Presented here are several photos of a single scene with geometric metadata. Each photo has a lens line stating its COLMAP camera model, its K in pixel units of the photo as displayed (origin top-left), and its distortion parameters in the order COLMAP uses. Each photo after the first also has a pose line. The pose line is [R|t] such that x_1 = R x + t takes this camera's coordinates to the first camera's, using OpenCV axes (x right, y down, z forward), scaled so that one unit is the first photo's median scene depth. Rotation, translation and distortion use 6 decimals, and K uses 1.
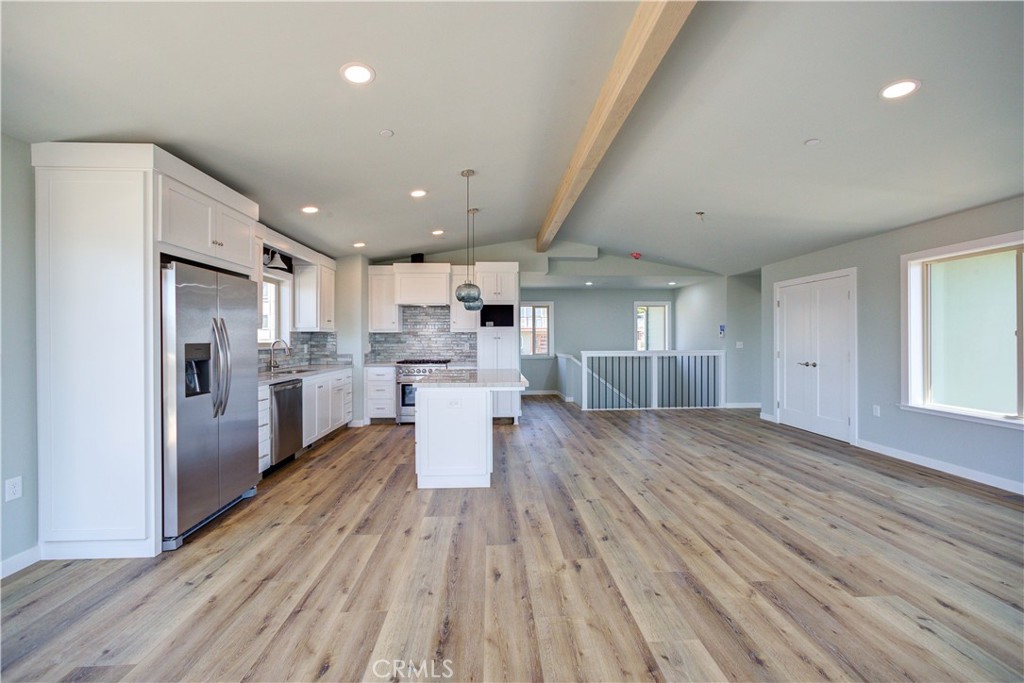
lens RADIAL K [[404.2, 0, 512.8], [0, 404.2, 337.8], [0, 0, 1]] dist [-0.021231, 0.008112]
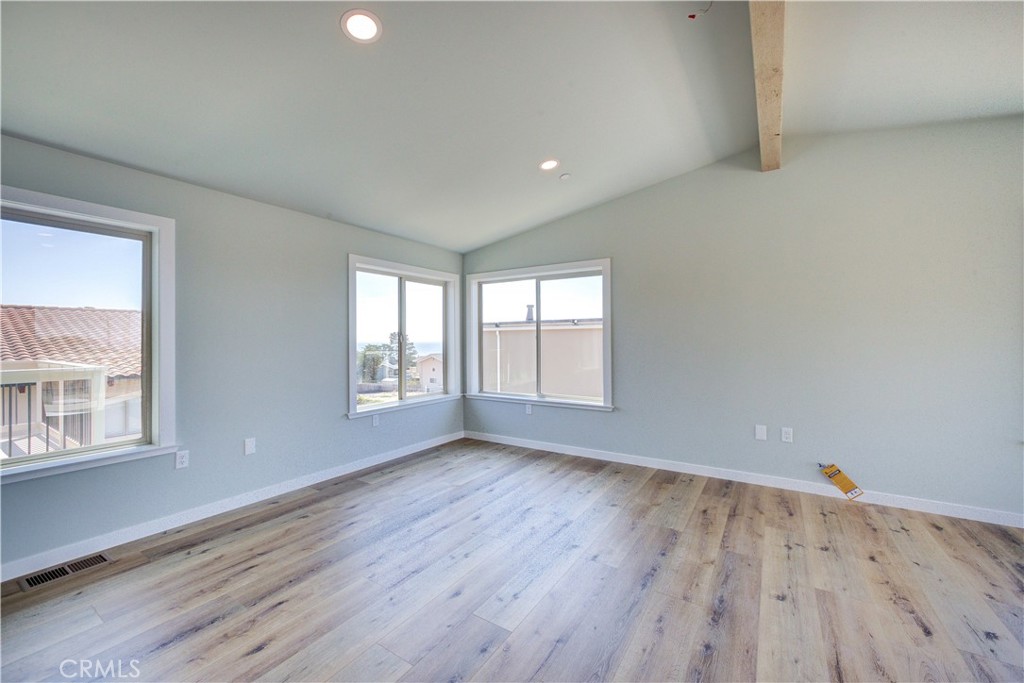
lens RADIAL K [[404.2, 0, 510.2], [0, 404.2, 337.9], [0, 0, 1]] dist [-0.021231, 0.008112]
pose [[-0.805111, 0.012365, 0.592995, 0.109536], [0.009547, 0.999923, -0.007888, 0.000401], [-0.593047, -0.000689, -0.805168, 0.585396]]
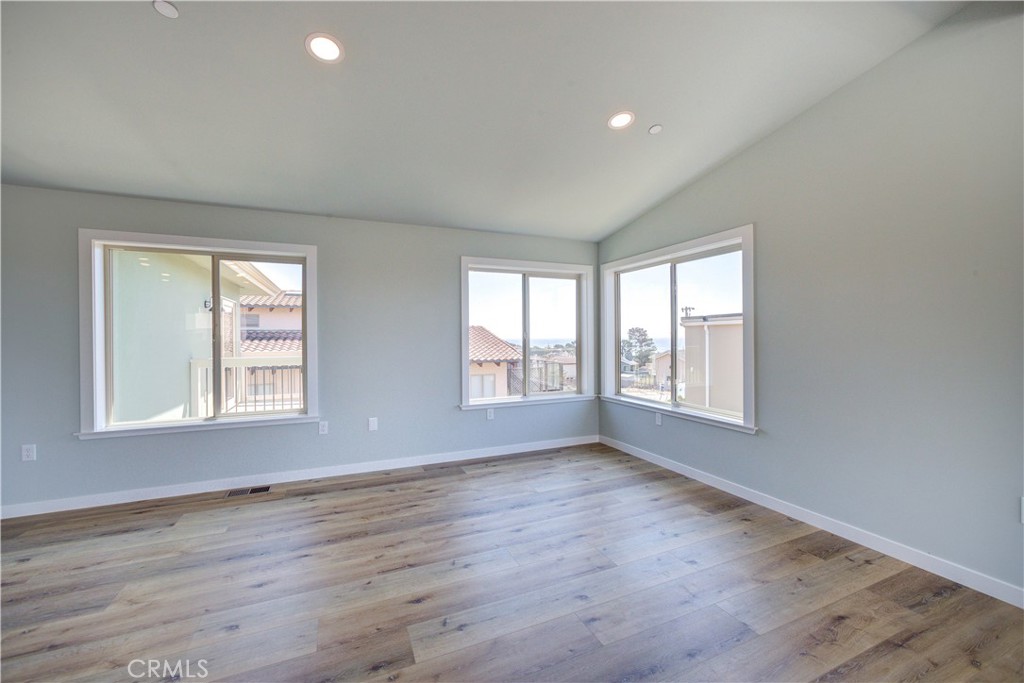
lens RADIAL K [[404.2, 0, 510.3], [0, 404.2, 338.0], [0, 0, 1]] dist [-0.021231, 0.008112]
pose [[-0.346455, 0.005031, 0.938053, 0.013035], [0.008117, 0.999964, -0.002365, 0.001075], [-0.938031, 0.006795, -0.346484, 0.372347]]
